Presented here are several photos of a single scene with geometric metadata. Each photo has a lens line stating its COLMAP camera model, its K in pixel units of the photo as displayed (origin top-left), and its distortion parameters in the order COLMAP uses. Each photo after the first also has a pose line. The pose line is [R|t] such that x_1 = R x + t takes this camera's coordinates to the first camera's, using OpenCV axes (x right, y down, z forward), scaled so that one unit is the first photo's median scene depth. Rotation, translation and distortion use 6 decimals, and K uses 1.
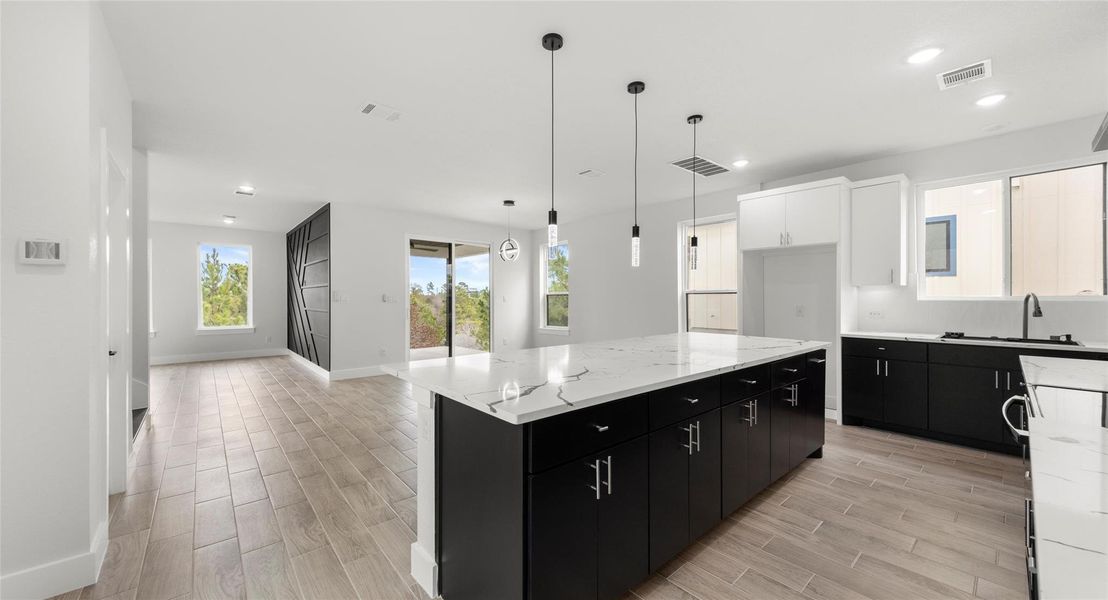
lens RADIAL K [[400.4, 0, 562.6], [0, 400.4, 294.9], [0, 0, 1]] dist [0.011904, -0.000432]
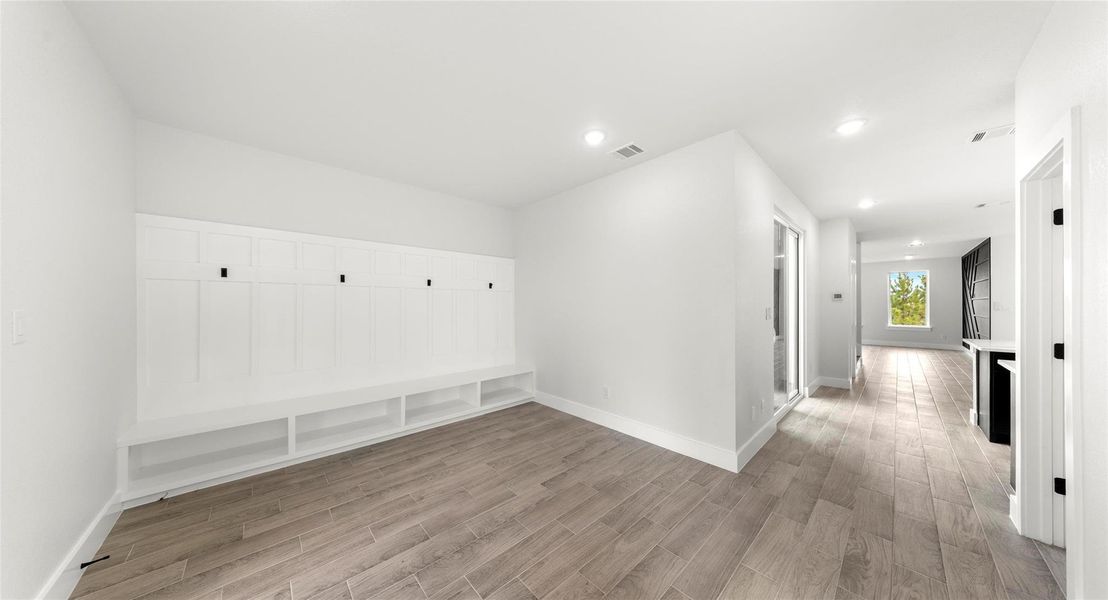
lens RADIAL K [[318.5, 0, 552.9], [0, 318.5, 305.7], [0, 0, 1]] dist [0.007571, -0.000381]
pose [[0.019047, 0.005857, -0.999801, 0.344984], [0.005525, 0.999967, 0.005964, -0.009537], [0.999803, -0.005637, 0.019014, -0.353106]]
